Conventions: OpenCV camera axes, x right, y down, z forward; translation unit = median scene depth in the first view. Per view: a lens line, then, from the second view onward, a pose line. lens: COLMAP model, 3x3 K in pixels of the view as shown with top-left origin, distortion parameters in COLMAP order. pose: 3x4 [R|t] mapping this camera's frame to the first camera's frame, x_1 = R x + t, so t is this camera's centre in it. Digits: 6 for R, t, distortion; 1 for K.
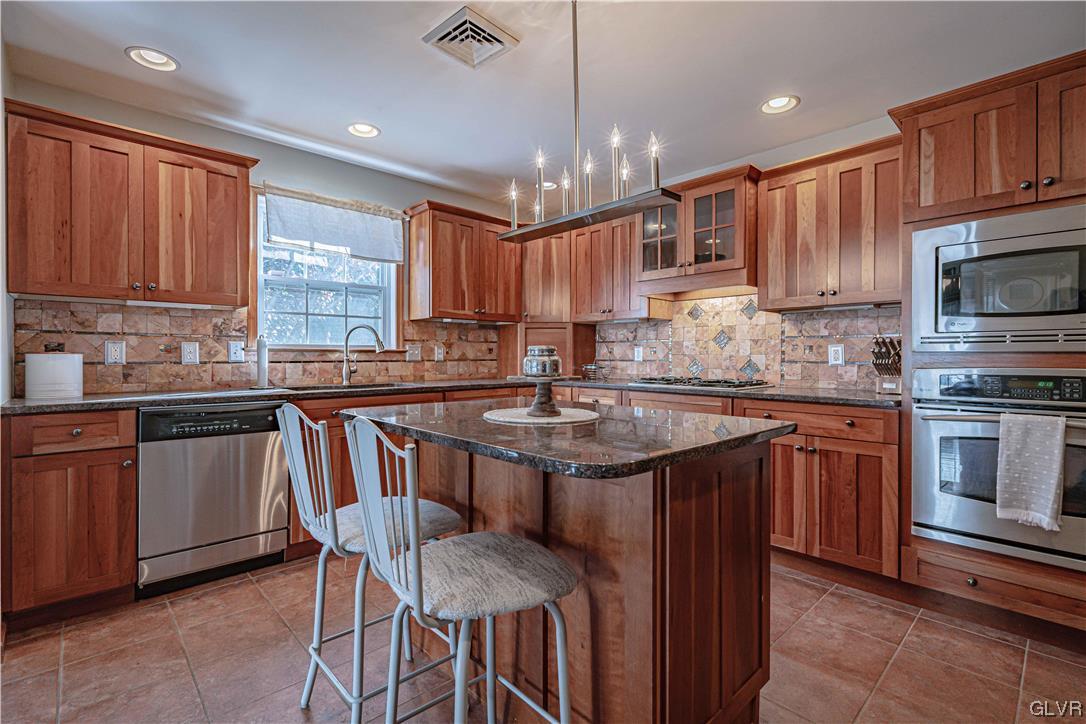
lens RADIAL K [[495.5, 0, 547.2], [0, 495.5, 357.6], [0, 0, 1]] dist [0.000633, 0.000843]
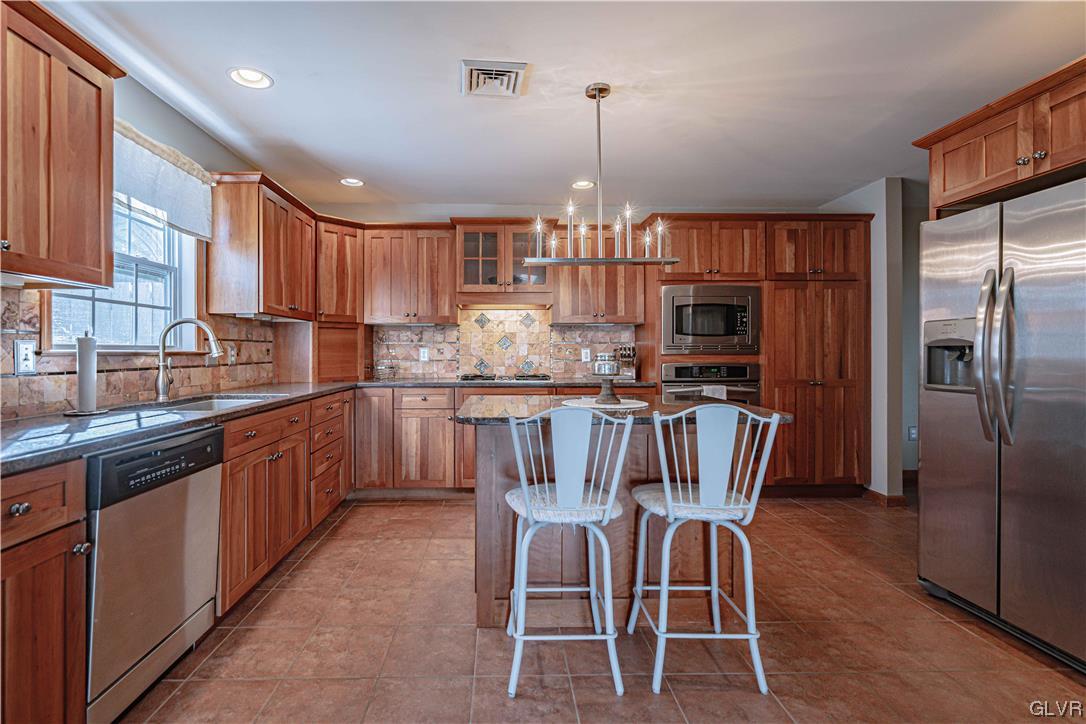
lens RADIAL K [[495.5, 0, 514.3], [0, 495.5, 348.4], [0, 0, 1]] dist [0.000633, 0.000843]
pose [[0.669472, 0.002244, 0.742834, -0.567529], [0.005473, 0.999953, -0.007953, -0.012391], [-0.742817, 0.009389, 0.669429, 0.127403]]
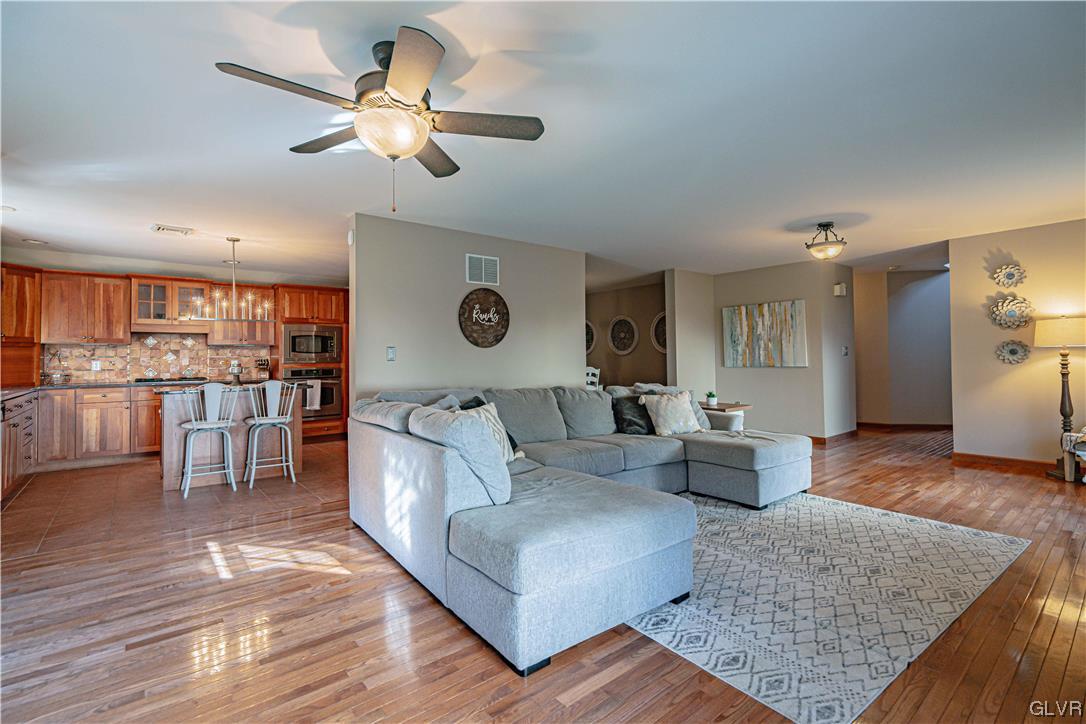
lens RADIAL K [[495.5, 0, 537.2], [0, 495.5, 351.1], [0, 0, 1]] dist [0.000633, 0.000843]
pose [[0.081871, 0.013189, 0.996556, -1.370699], [0.012739, 0.999817, -0.014279, -0.014468], [-0.996562, 0.013864, 0.081688, -0.520770]]
